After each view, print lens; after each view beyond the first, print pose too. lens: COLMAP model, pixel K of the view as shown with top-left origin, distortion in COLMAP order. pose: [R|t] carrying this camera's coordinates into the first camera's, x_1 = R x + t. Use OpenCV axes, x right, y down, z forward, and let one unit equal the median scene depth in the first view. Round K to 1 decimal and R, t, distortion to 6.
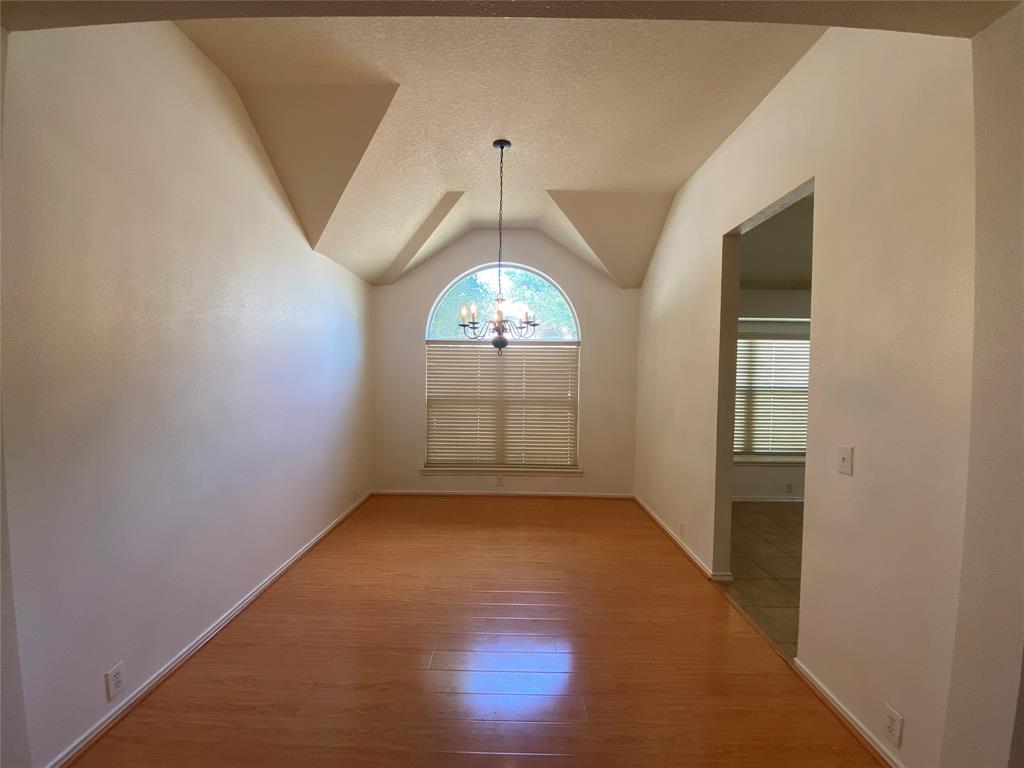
lens RADIAL K [[414.5, 0, 503.9], [0, 414.5, 380.2], [0, 0, 1]] dist [0.003236, -0.008642]
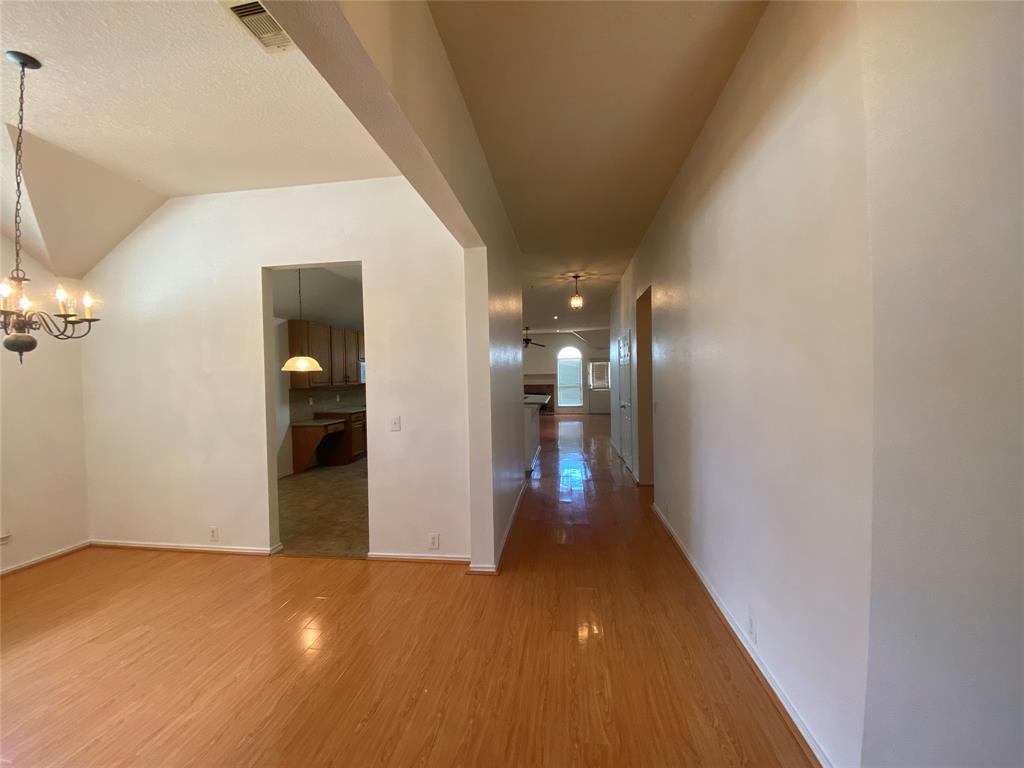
lens RADIAL K [[414.5, 0, 514.5], [0, 414.5, 376.8], [0, 0, 1]] dist [0.003236, -0.008642]
pose [[0.114089, -0.017044, 0.993324, -0.366363], [0.047426, 0.998806, 0.011691, -0.005602], [-0.992338, 0.045775, 0.114762, 0.090120]]
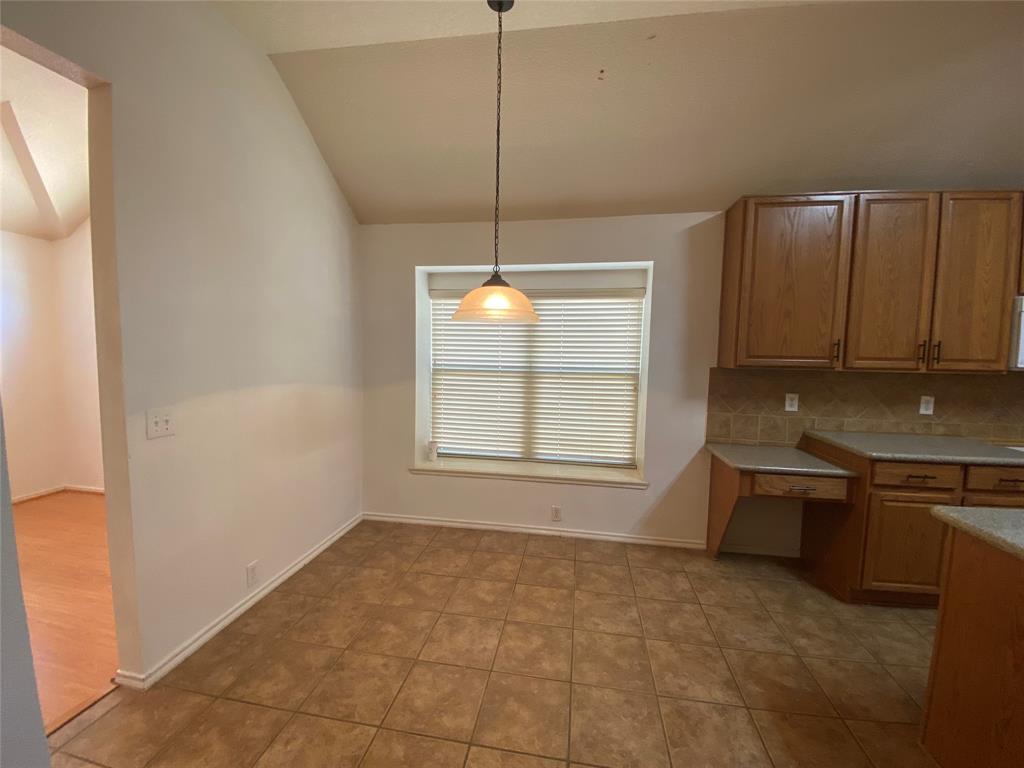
lens RADIAL K [[413.4, 0, 512.1], [0, 413.4, 381.2], [0, 0, 1]] dist [-0.013280, -0.001102]
pose [[0.987970, 0.017130, -0.153696, 0.695546], [-0.009556, 0.998709, 0.049880, 0.007247], [0.154353, -0.047811, 0.986858, 0.327745]]
